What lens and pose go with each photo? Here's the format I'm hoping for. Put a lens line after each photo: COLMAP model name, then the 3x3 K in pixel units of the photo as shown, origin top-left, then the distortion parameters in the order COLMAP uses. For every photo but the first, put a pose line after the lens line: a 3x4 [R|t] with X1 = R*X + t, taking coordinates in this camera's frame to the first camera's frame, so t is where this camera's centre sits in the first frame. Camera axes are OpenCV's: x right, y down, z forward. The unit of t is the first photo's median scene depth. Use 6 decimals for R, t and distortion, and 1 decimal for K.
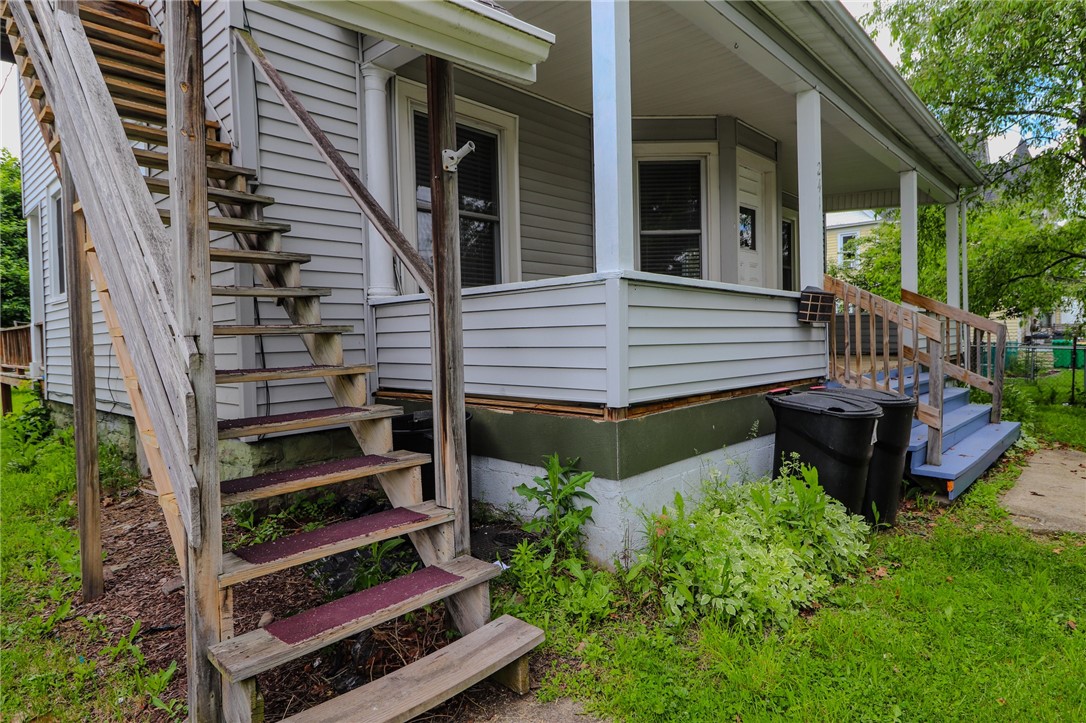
lens RADIAL K [[624.9, 0, 543.0], [0, 624.9, 359.1], [0, 0, 1]] dist [0.001685, 0.000066]
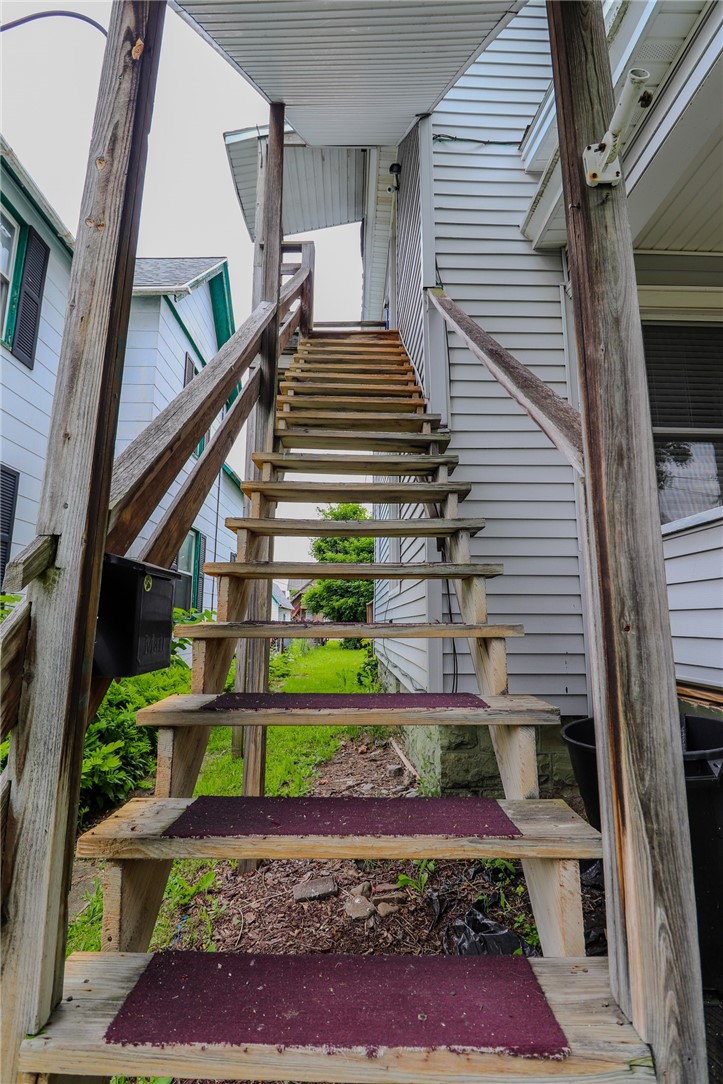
lens RADIAL K [[502.8, 0, 358.7], [0, 502.8, 537.4], [0, 0, 1]] dist [-0.012321, -0.003262]
pose [[0.689722, -0.092516, -0.718140, -0.032759], [-0.049130, 0.983538, -0.173893, 0.019311], [0.722406, 0.155220, 0.673822, 0.601707]]
